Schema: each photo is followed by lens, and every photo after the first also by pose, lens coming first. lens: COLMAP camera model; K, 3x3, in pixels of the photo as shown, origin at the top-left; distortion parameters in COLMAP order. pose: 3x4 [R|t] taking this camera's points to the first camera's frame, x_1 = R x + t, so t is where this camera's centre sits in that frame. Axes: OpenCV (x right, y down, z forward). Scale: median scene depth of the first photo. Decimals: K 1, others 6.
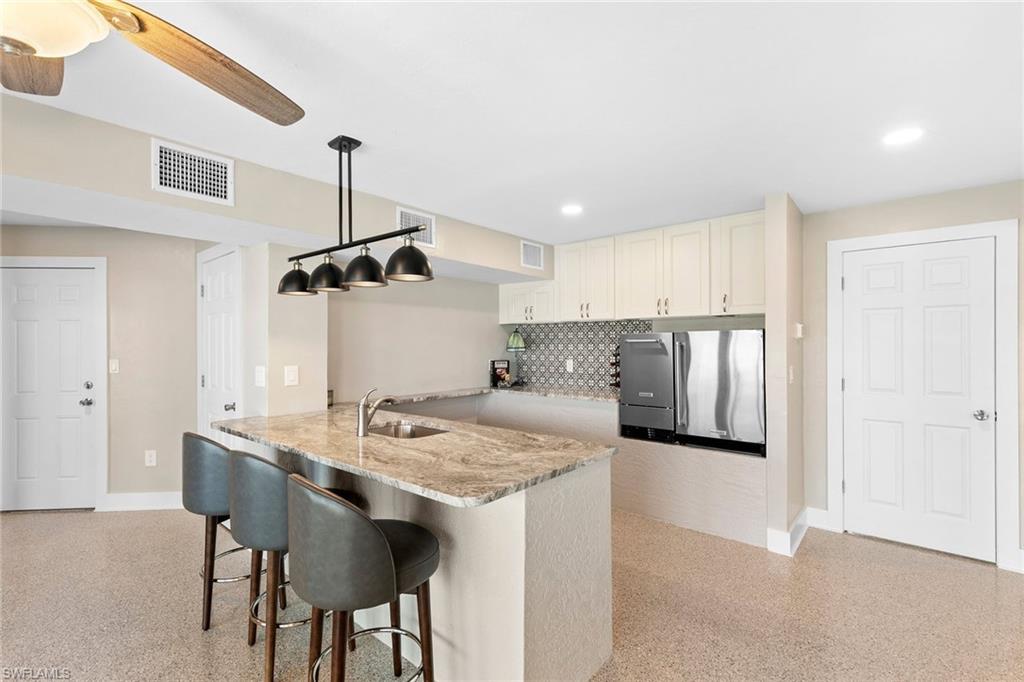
lens RADIAL K [[457.4, 0, 512.0], [0, 457.4, 337.7], [0, 0, 1]] dist [0.002989, 0.000305]
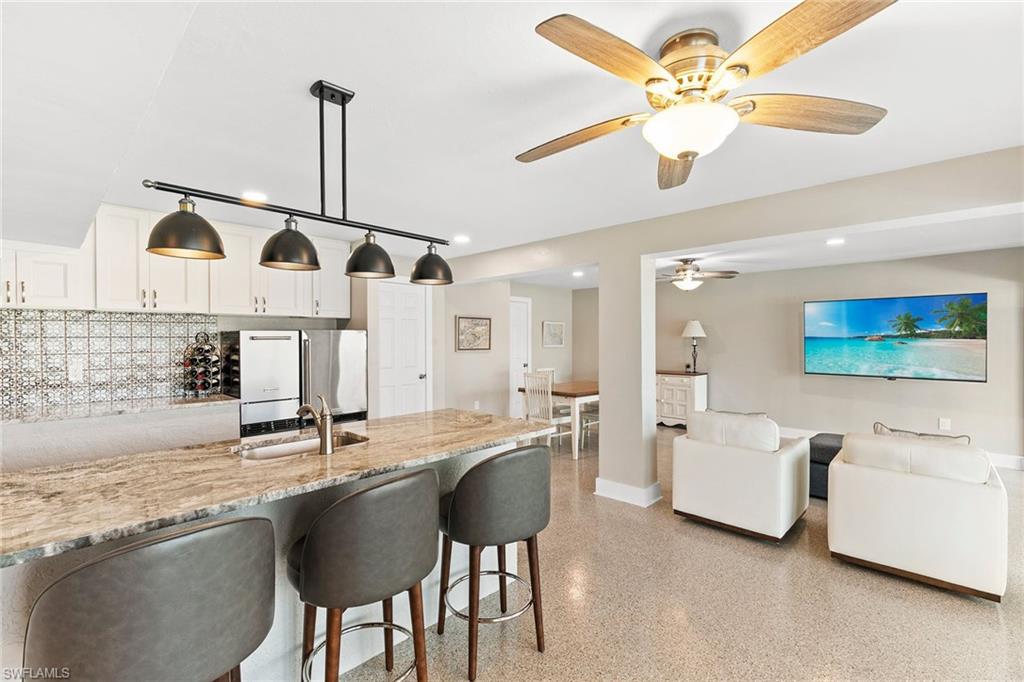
lens RADIAL K [[457.4, 0, 512.0], [0, 457.4, 337.7], [0, 0, 1]] dist [0.002989, 0.000305]
pose [[0.068716, 0.001880, 0.997634, -0.829464], [-0.009887, 0.999950, -0.001204, 0.003085], [-0.997587, -0.009781, 0.068731, 0.455269]]
